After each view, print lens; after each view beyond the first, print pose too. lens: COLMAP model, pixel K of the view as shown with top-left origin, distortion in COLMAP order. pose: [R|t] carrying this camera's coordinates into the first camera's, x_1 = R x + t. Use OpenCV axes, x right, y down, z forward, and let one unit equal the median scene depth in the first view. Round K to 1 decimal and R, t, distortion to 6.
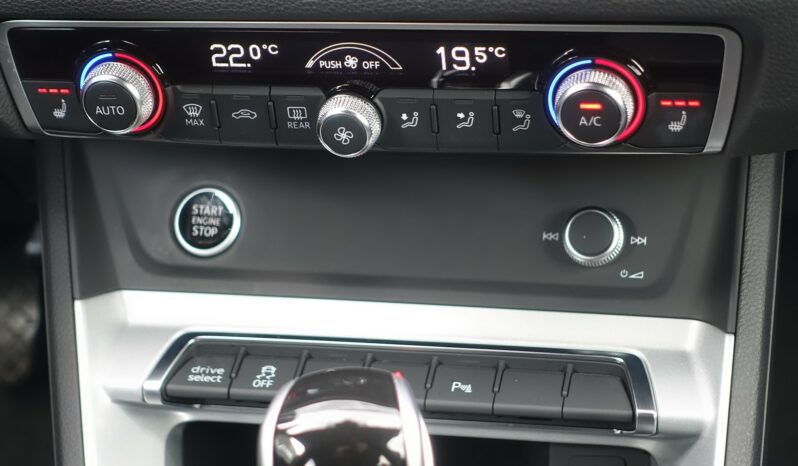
lens RADIAL K [[1665.1, 0, 399.0], [0, 1665.1, 233.0], [0, 0, 1]] dist [-0.096971, -0.363092]
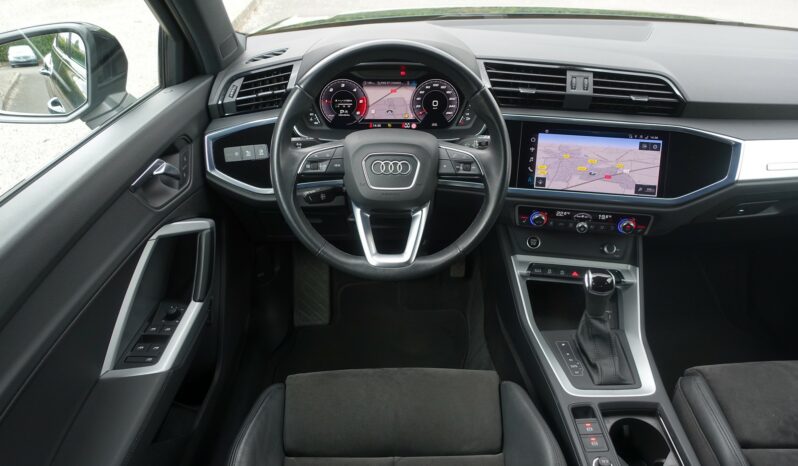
lens RADIAL K [[544.5, 0, 399.0], [0, 544.5, 233.0], [0, 0, 1]] dist [-0.006517, 0.002538]
pose [[0.992650, 0.053033, 0.108782, -0.881507], [-0.049885, 0.998259, -0.031458, 0.047161], [-0.110261, 0.025801, 0.993568, -0.821417]]
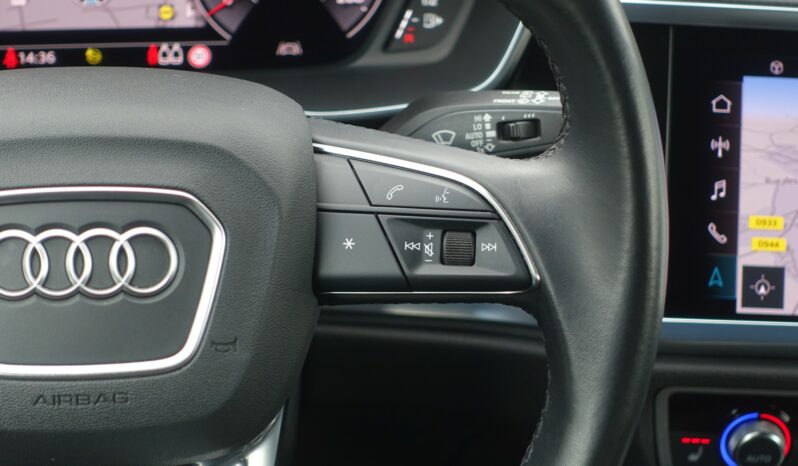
lens RADIAL K [[1665.1, 0, 399.0], [0, 1665.1, 233.0], [0, 0, 1]] dist [-0.096971, -0.363092]
pose [[0.972457, 0.032036, 0.230870, -0.784161], [-0.002637, 0.991958, -0.126542, -0.088226], [-0.233068, 0.122448, 0.964721, -0.212780]]
